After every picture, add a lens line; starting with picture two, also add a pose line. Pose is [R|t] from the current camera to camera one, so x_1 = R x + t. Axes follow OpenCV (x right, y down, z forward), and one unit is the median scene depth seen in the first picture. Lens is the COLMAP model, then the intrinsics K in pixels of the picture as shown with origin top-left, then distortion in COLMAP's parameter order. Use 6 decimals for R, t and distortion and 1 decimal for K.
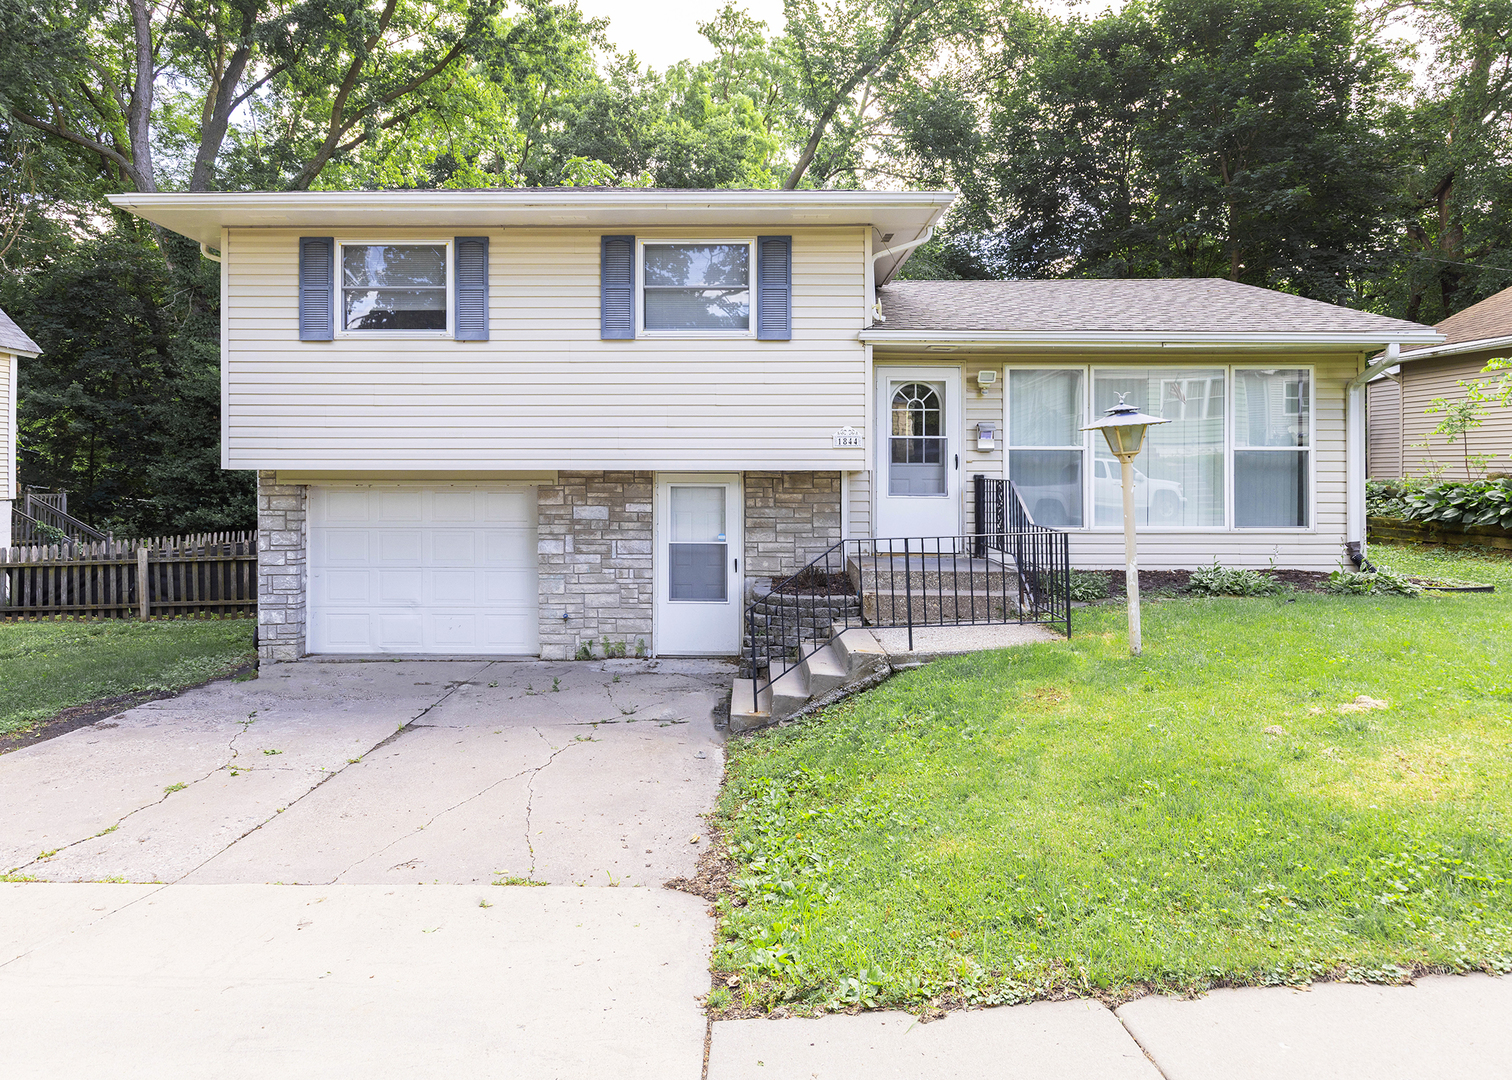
lens RADIAL K [[815.0, 0, 756.0], [0, 815.0, 540.0], [0, 0, 1]] dist [0.004207, 0.000075]
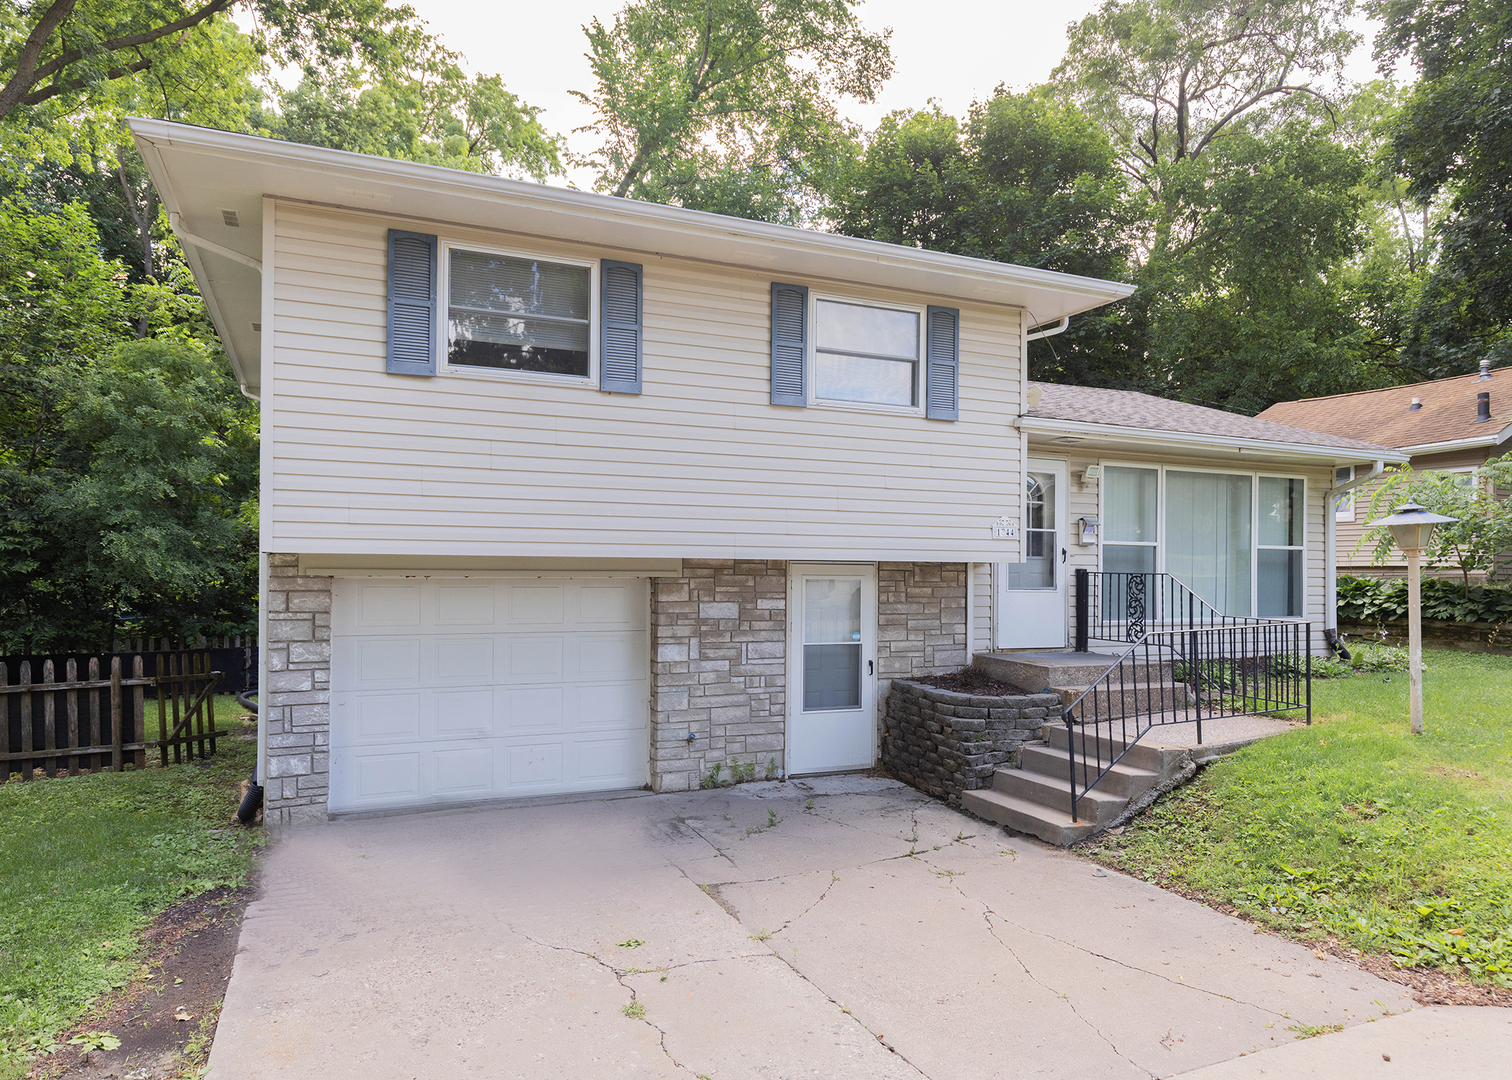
lens RADIAL K [[878.2, 0, 756.1], [0, 878.2, 633.0], [0, 0, 1]] dist [-0.000096, 0.000325]
pose [[0.922405, -0.020994, 0.385653, -0.514484], [0.024220, 0.999700, -0.003509, -0.006492], [-0.385464, 0.012578, 0.922637, 0.156837]]
